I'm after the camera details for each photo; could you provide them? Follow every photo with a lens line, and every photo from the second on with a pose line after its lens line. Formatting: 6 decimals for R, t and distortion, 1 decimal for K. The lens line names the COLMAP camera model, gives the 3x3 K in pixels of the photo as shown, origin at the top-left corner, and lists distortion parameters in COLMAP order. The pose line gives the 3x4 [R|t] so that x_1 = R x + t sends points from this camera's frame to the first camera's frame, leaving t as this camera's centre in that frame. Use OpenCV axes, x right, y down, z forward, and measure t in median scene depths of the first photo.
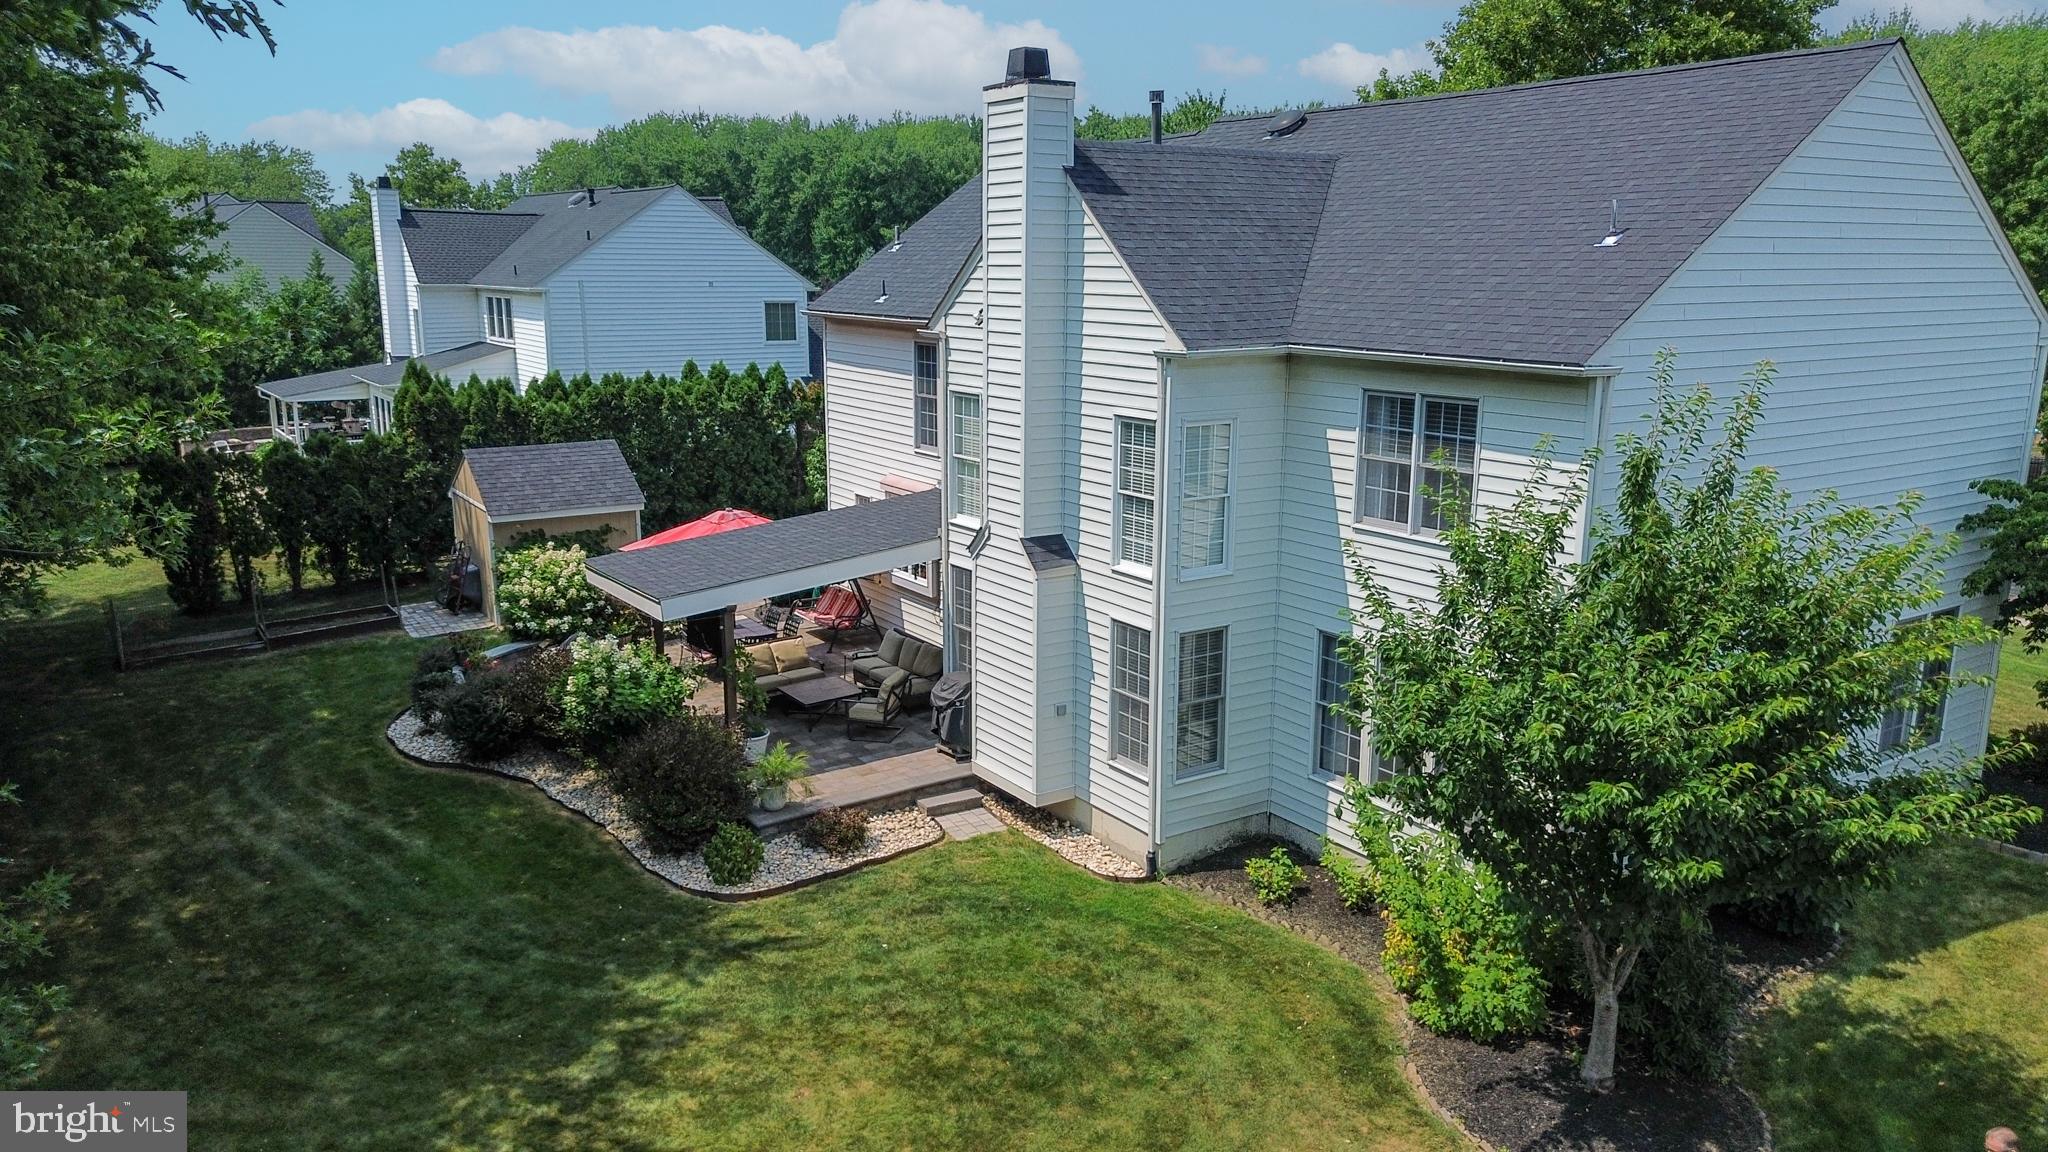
lens RADIAL K [[1466.0, 0, 1029.0], [0, 1466.0, 578.4], [0, 0, 1]] dist [0.060866, -0.062286]
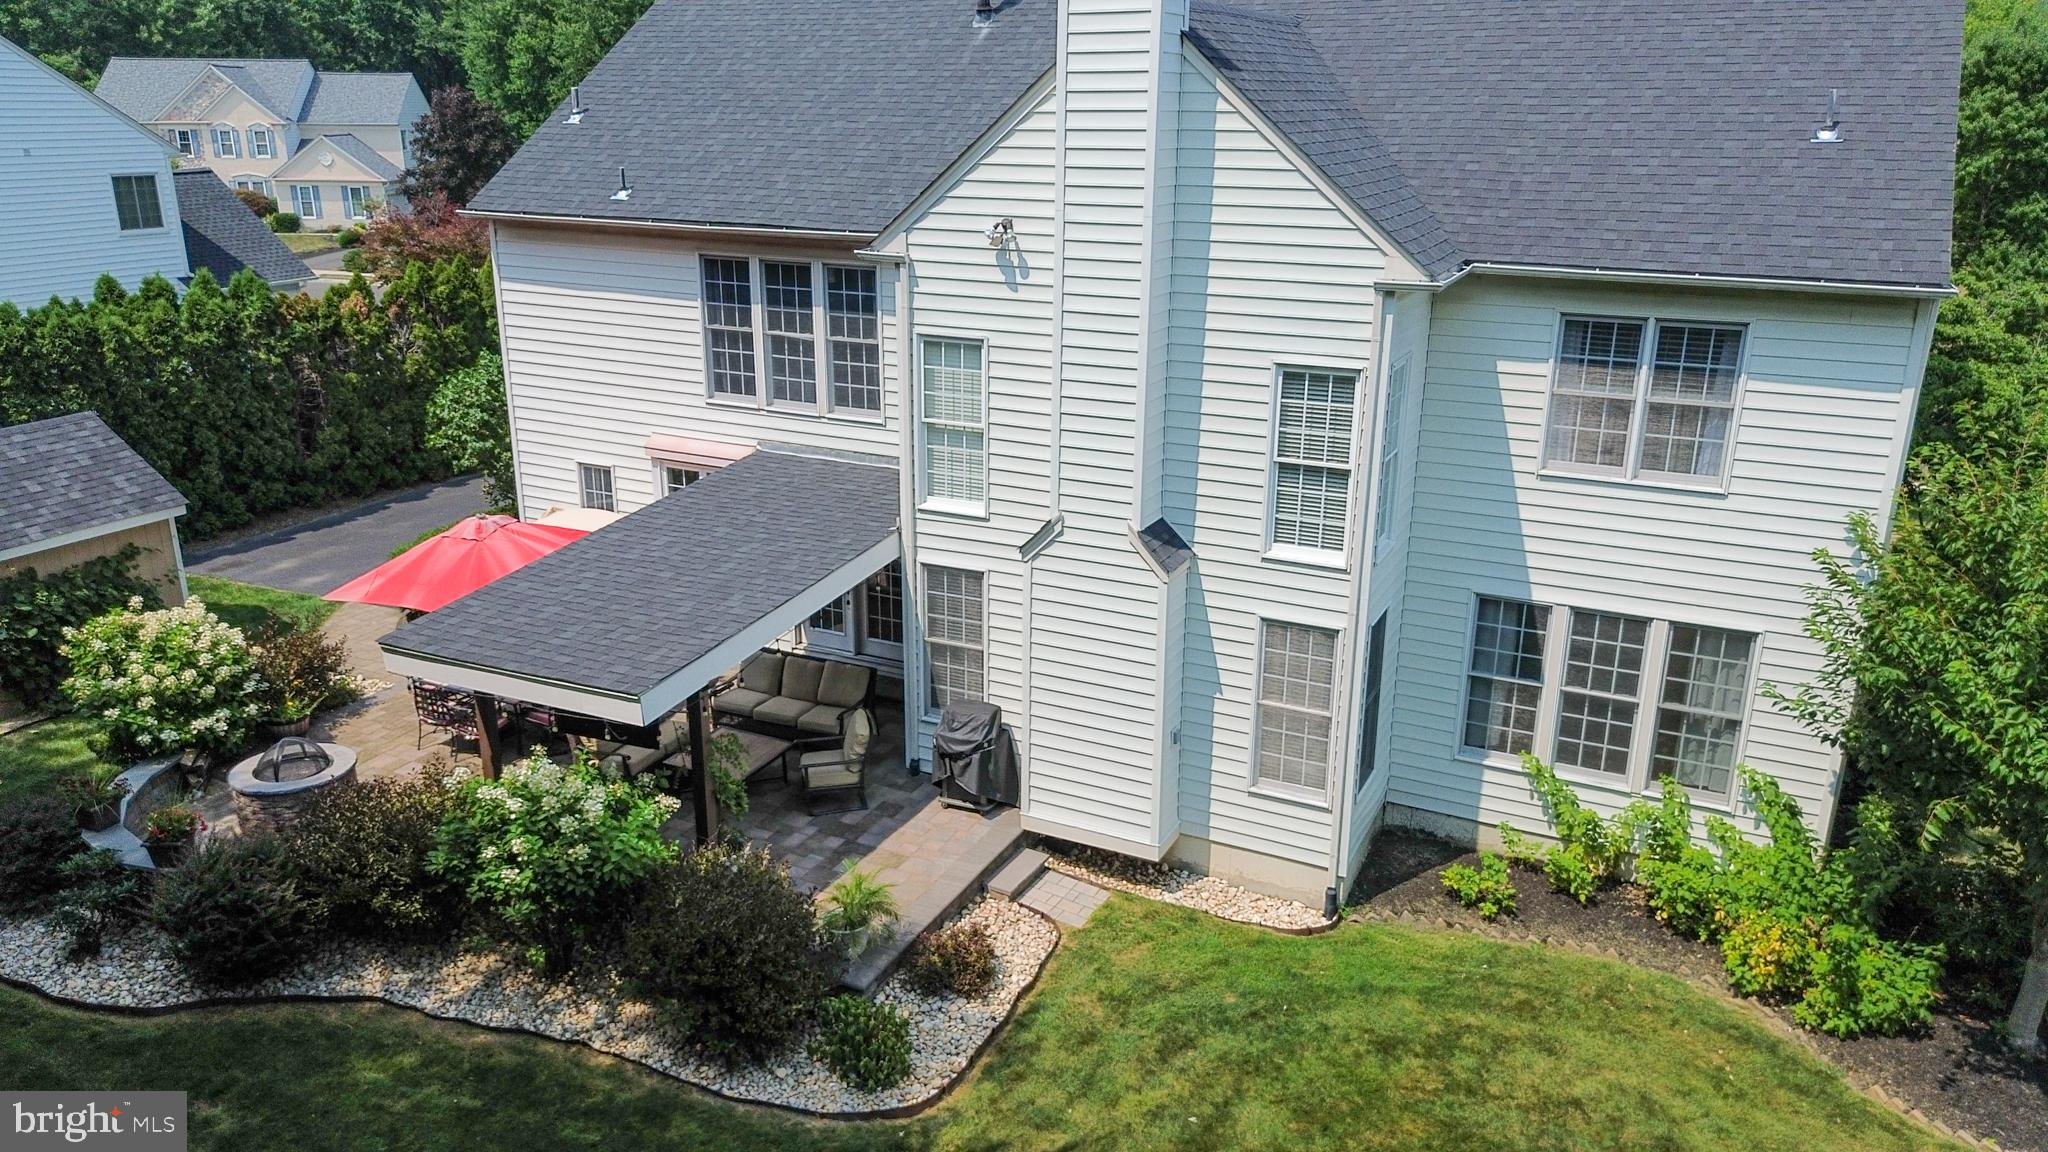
lens RADIAL K [[1466.0, 0, 1020.8], [0, 1466.0, 578.7], [0, 0, 1]] dist [0.060866, -0.062286]
pose [[0.865301, -0.154043, 0.476995, -0.412956], [0.103455, 0.986003, 0.130750, -0.105943], [-0.490460, -0.063791, 0.869126, 0.351926]]
